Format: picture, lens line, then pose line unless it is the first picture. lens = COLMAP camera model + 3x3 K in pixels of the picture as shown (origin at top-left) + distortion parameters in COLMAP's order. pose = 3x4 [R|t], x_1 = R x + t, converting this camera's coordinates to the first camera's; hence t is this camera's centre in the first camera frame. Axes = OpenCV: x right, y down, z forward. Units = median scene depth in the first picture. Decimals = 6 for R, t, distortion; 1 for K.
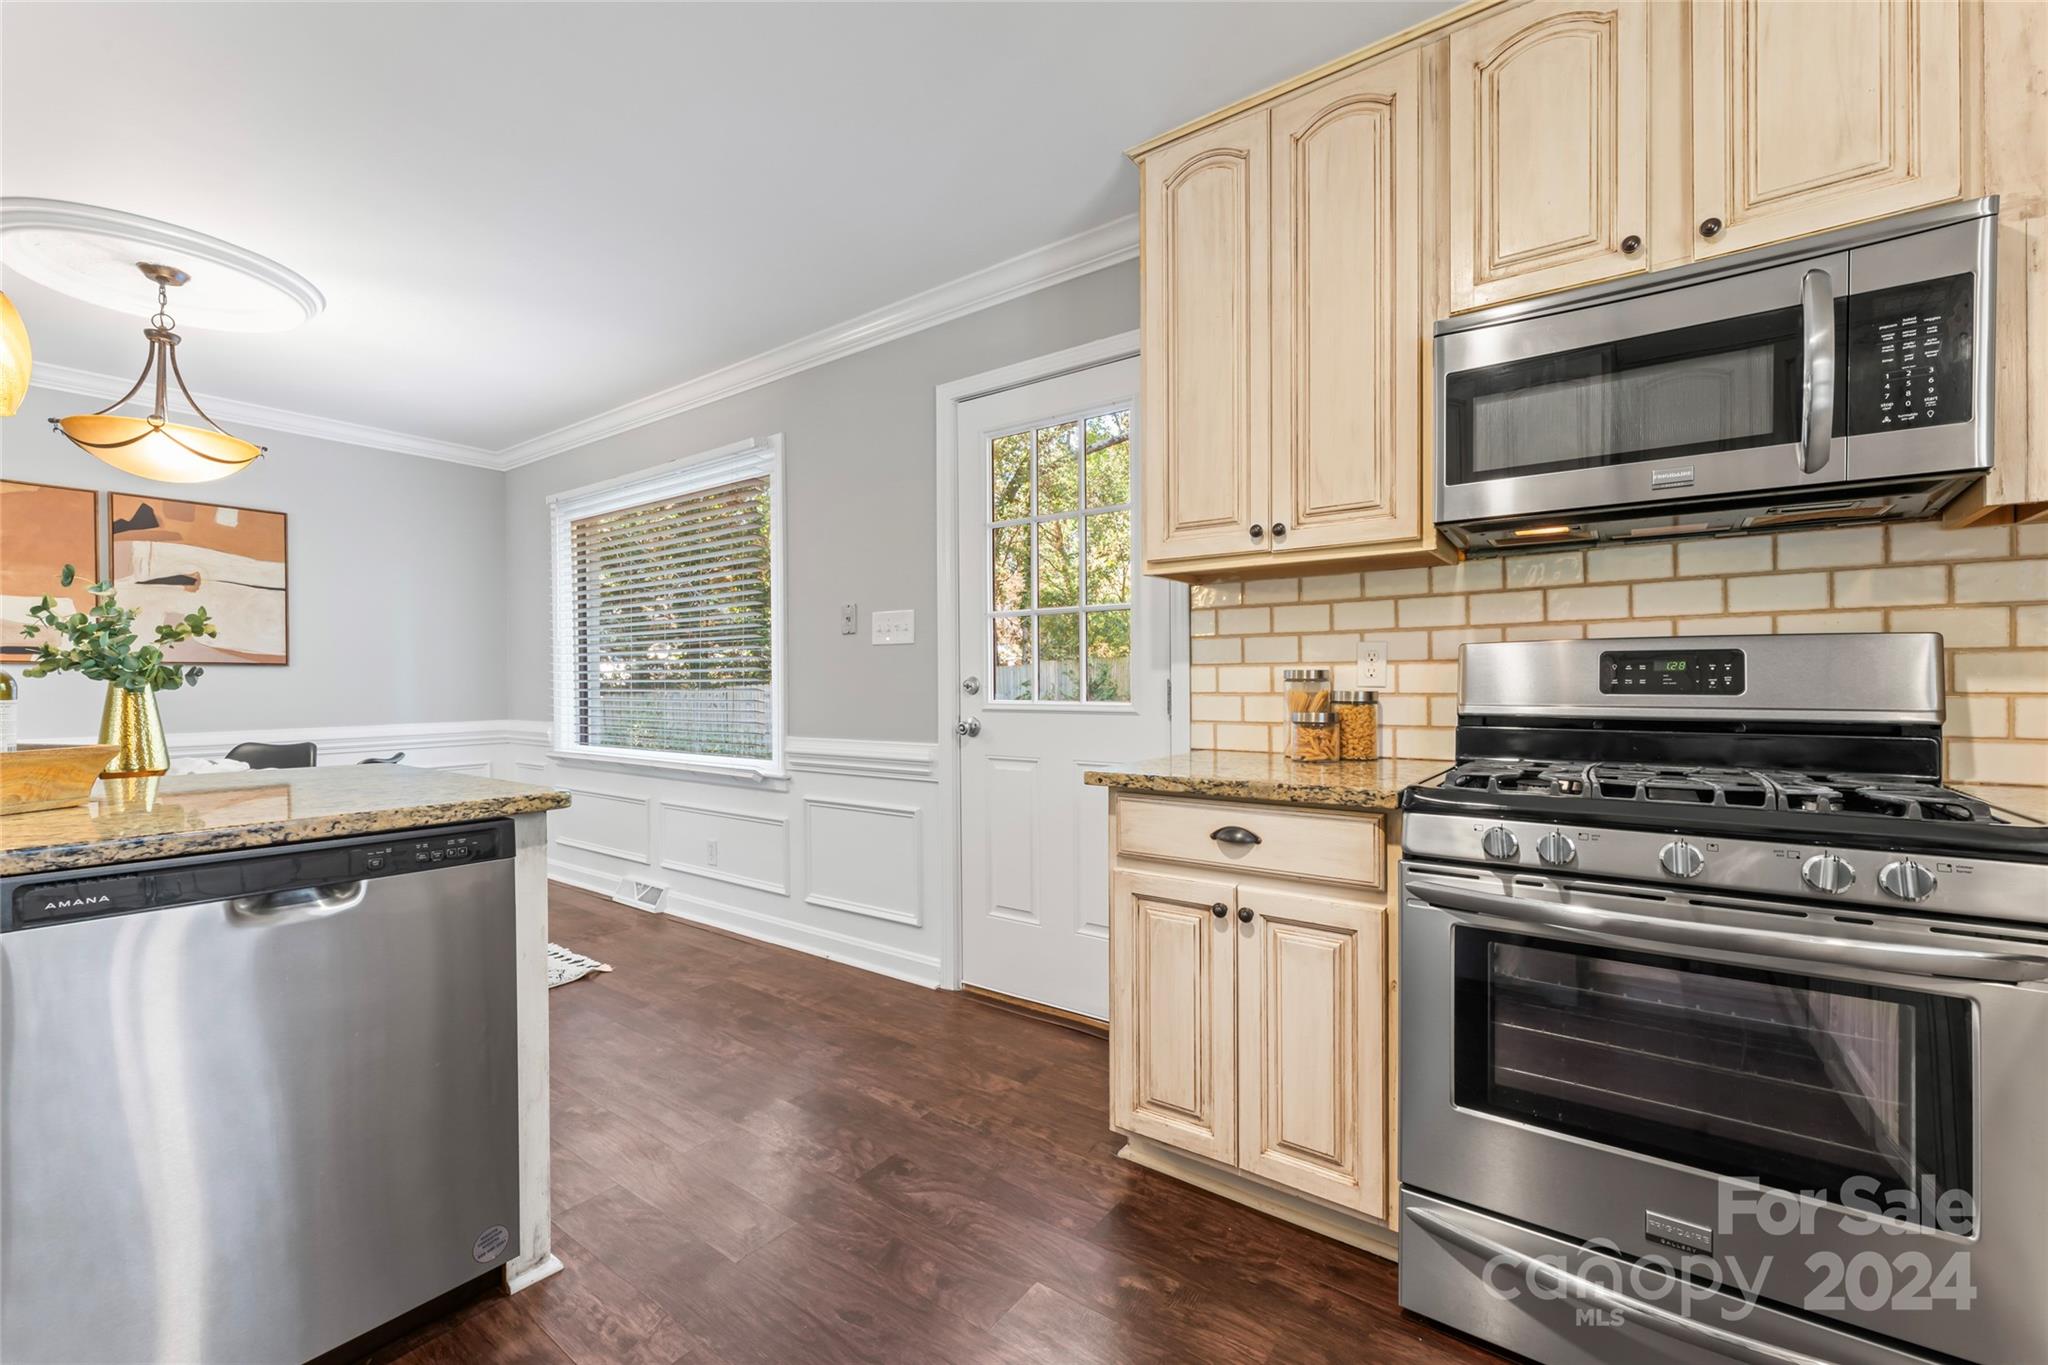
lens RADIAL K [[835.5, 0, 987.2], [0, 835.5, 688.9], [0, 0, 1]] dist [0.003230, -0.000106]
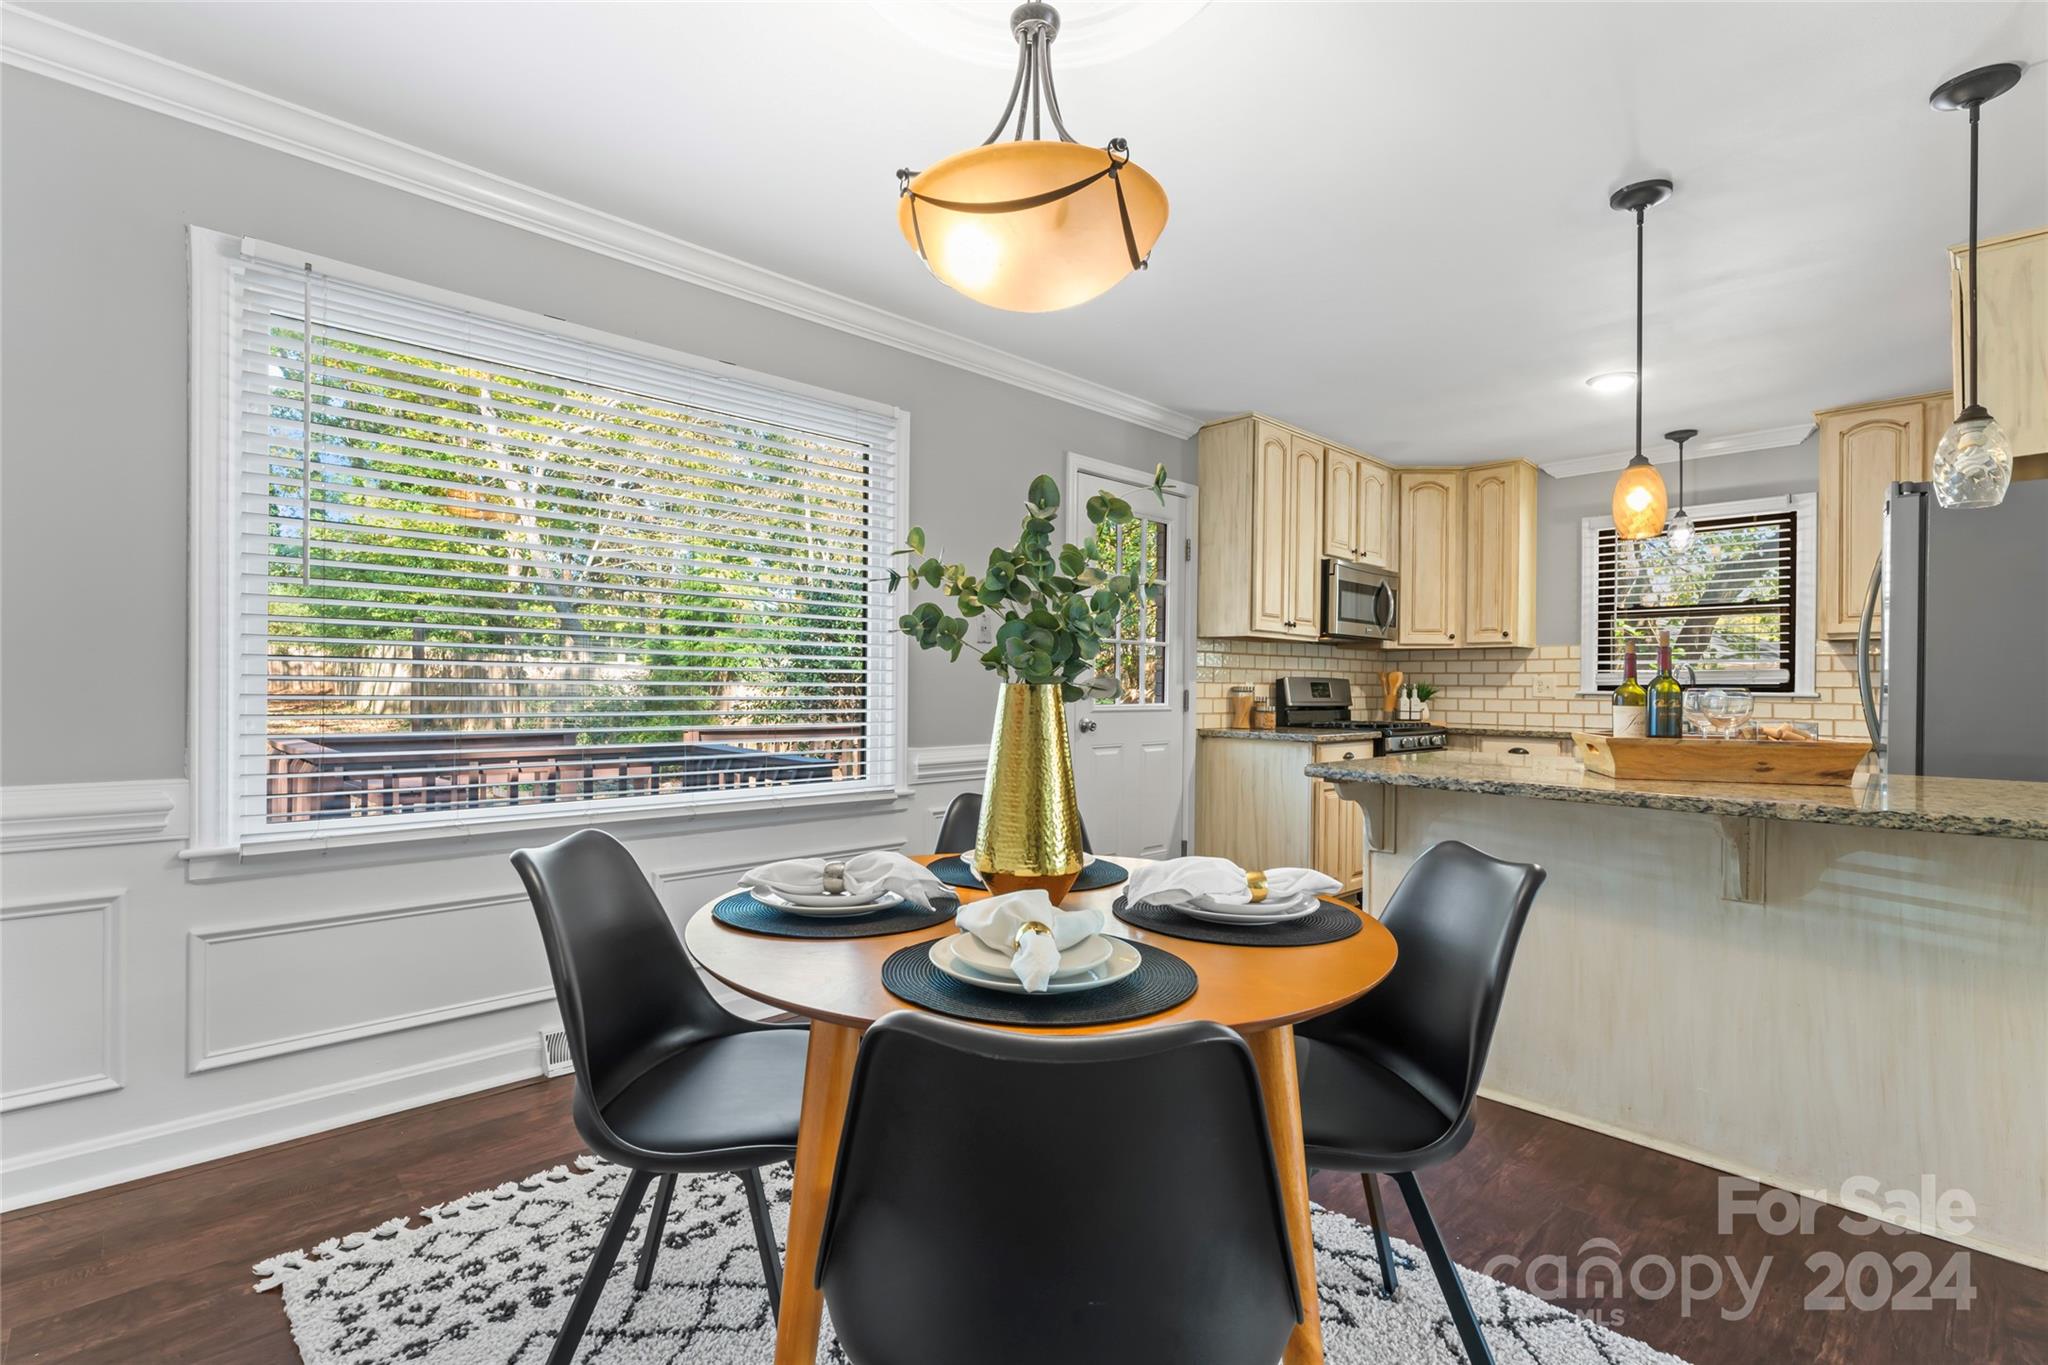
lens RADIAL K [[947.1, 0, 1037.4], [0, 947.1, 684.1], [0, 0, 1]] dist [-0.009290, 0.003556]
pose [[0.145738, 0.009405, 0.989278, -2.136989], [-0.003406, 0.999954, -0.009005, -0.005480], [-0.989317, -0.002057, 0.145763, 1.241033]]
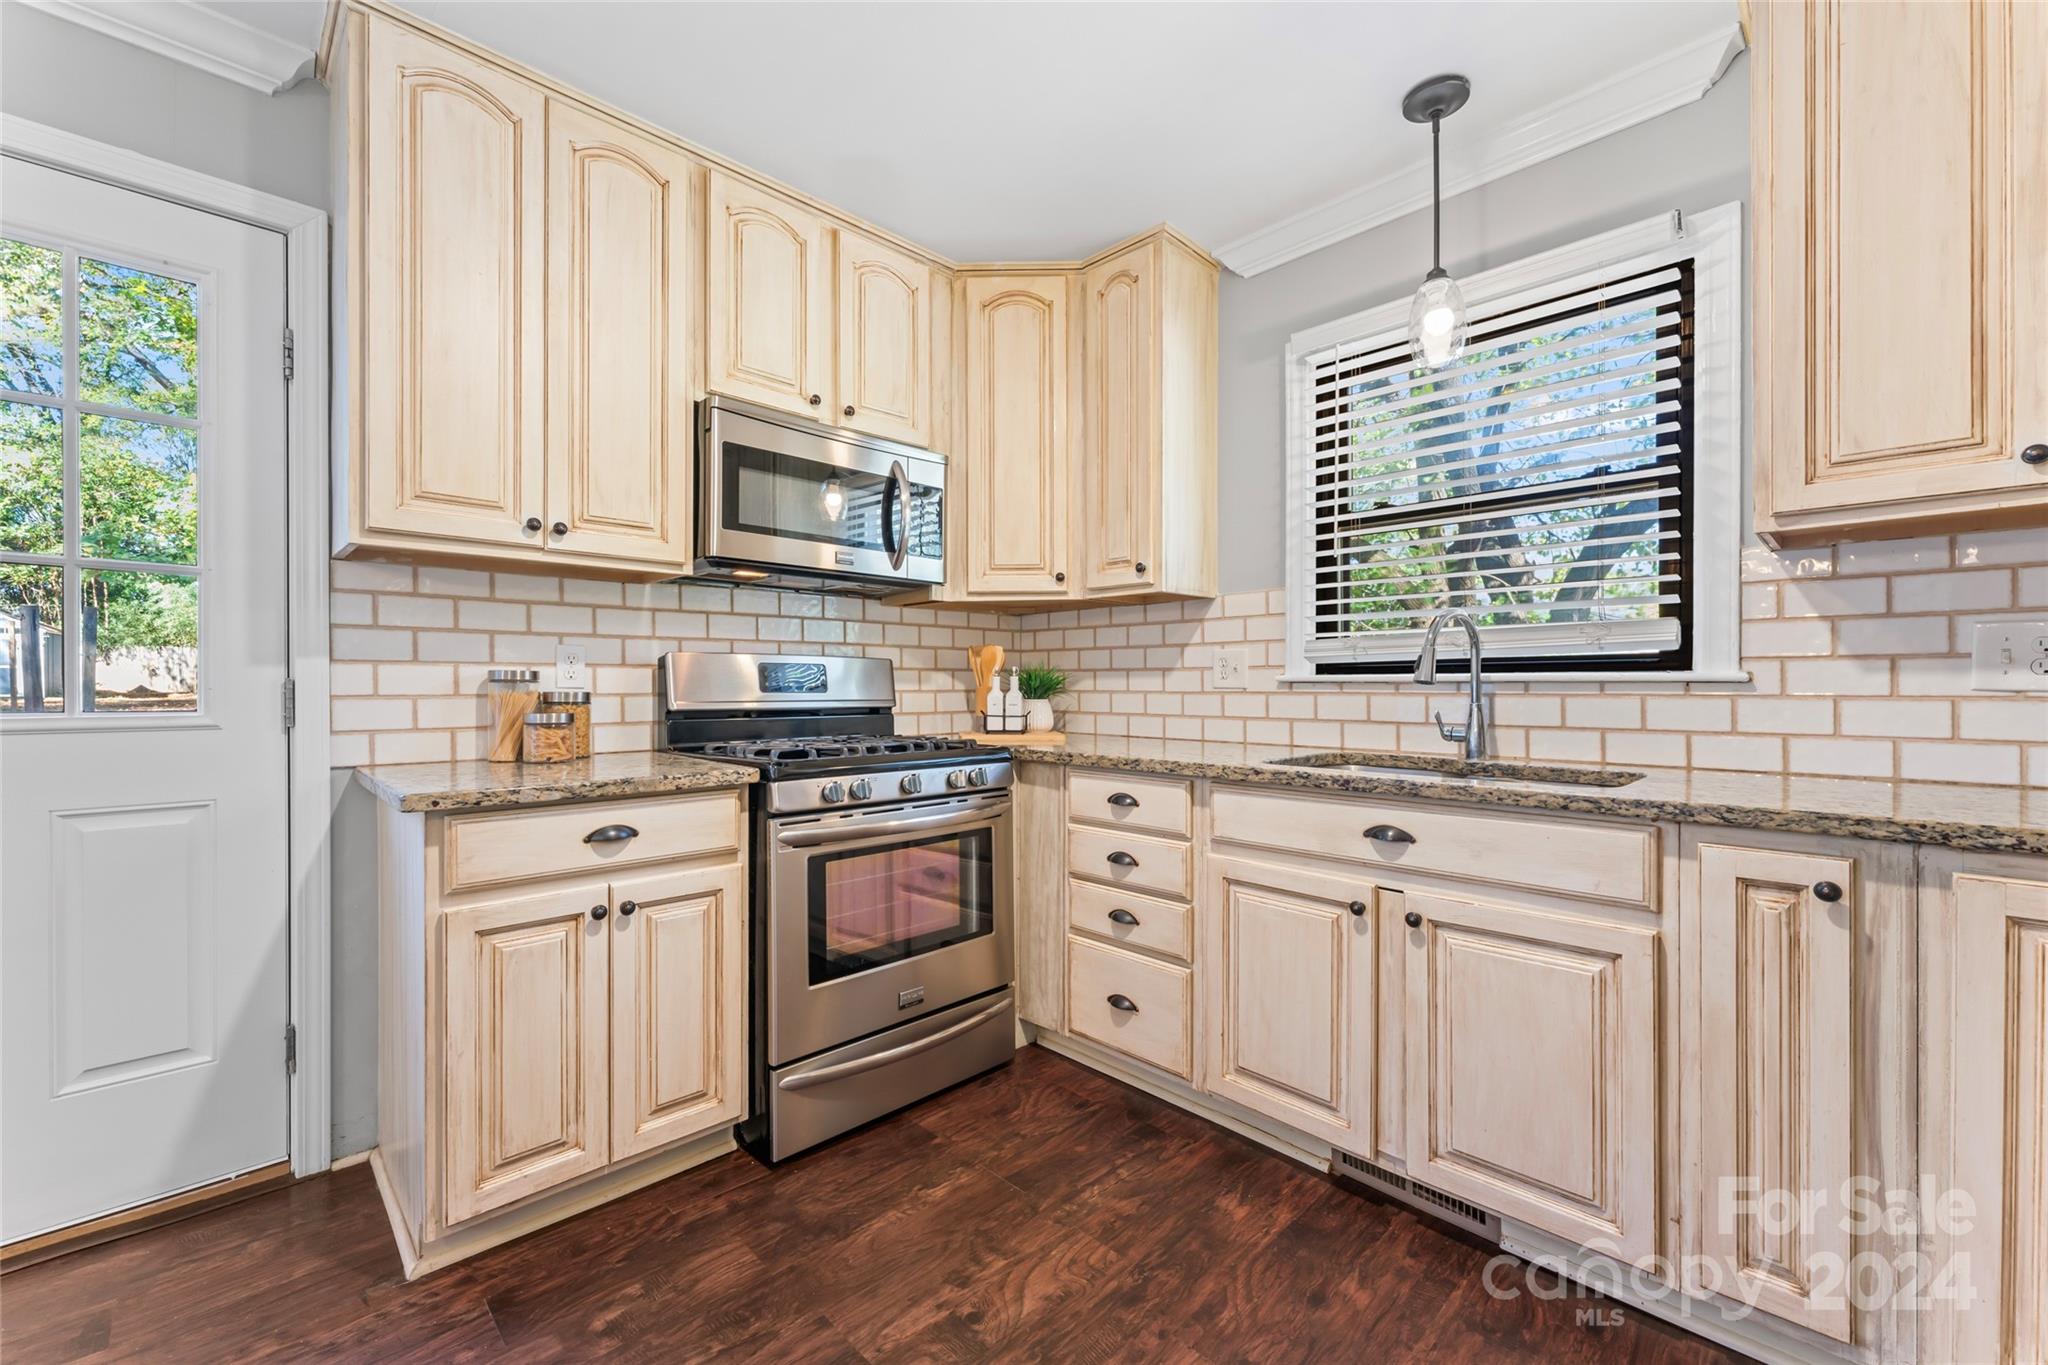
lens RADIAL K [[835.5, 0, 1041.4], [0, 835.5, 685.6], [0, 0, 1]] dist [0.003230, -0.000106]
pose [[0.137170, 0.003940, 0.990540, -0.523583], [0.006842, 0.999964, -0.004925, 0.003944], [-0.990524, 0.007453, 0.137138, 0.285823]]
